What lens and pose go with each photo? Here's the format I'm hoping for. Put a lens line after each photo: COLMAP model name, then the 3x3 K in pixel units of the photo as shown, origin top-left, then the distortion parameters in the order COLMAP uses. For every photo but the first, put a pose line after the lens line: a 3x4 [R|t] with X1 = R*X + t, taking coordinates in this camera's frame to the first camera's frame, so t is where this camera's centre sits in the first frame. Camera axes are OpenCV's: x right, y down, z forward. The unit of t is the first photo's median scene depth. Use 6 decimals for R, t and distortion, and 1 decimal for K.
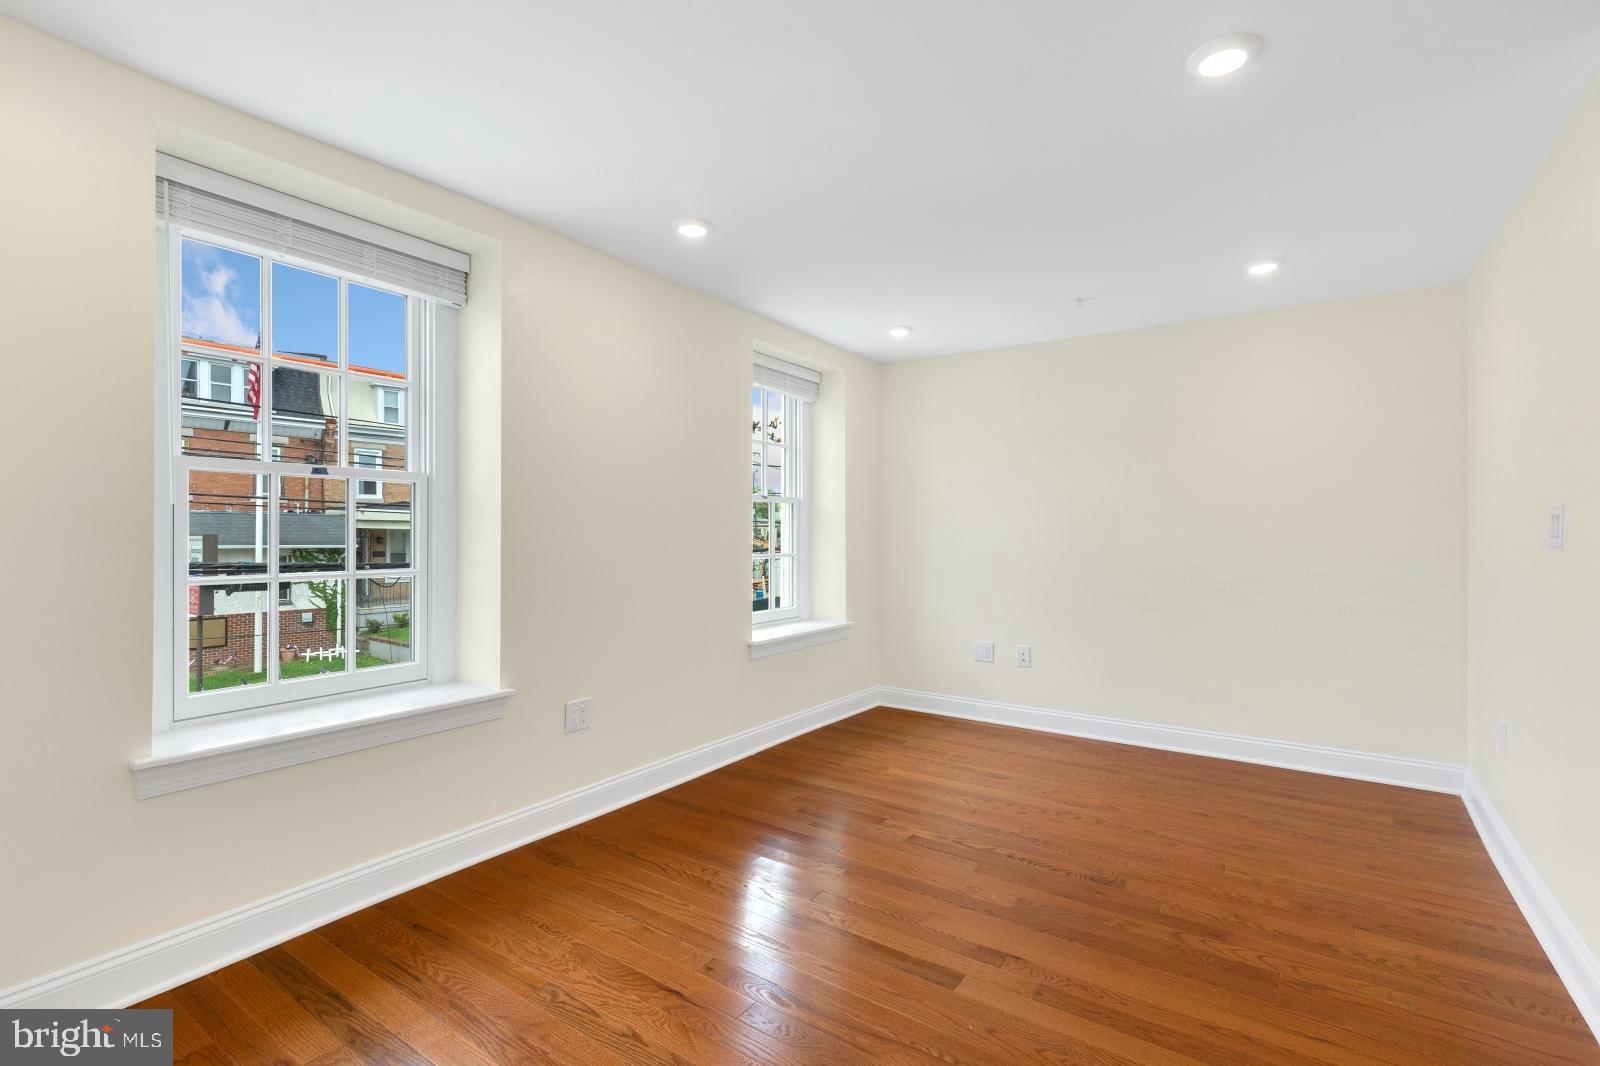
lens RADIAL K [[735.3, 0, 794.9], [0, 735.3, 527.0], [0, 0, 1]] dist [0.005043, -0.001263]
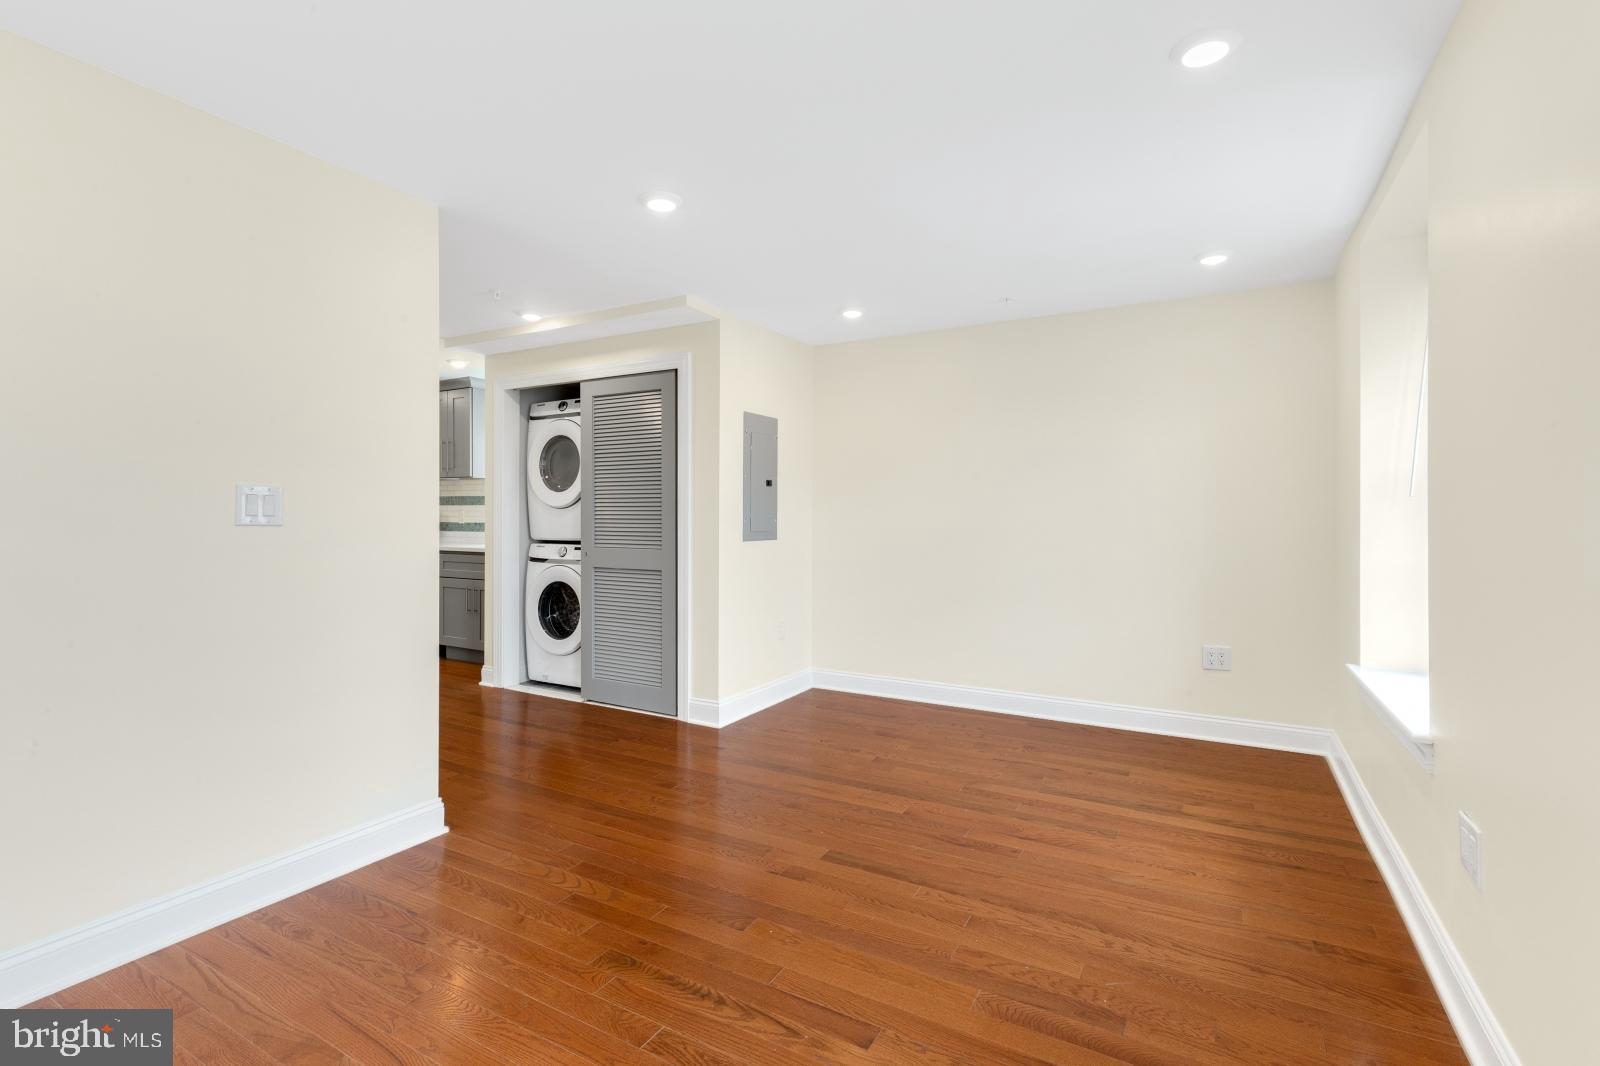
lens RADIAL K [[735.3, 0, 794.9], [0, 735.3, 527.0], [0, 0, 1]] dist [0.005043, -0.001263]
pose [[-0.995867, -0.002807, -0.090784, 0.255382], [-0.003331, 0.999979, 0.005629, 0.014085], [0.090766, 0.005908, -0.995855, 1.480910]]
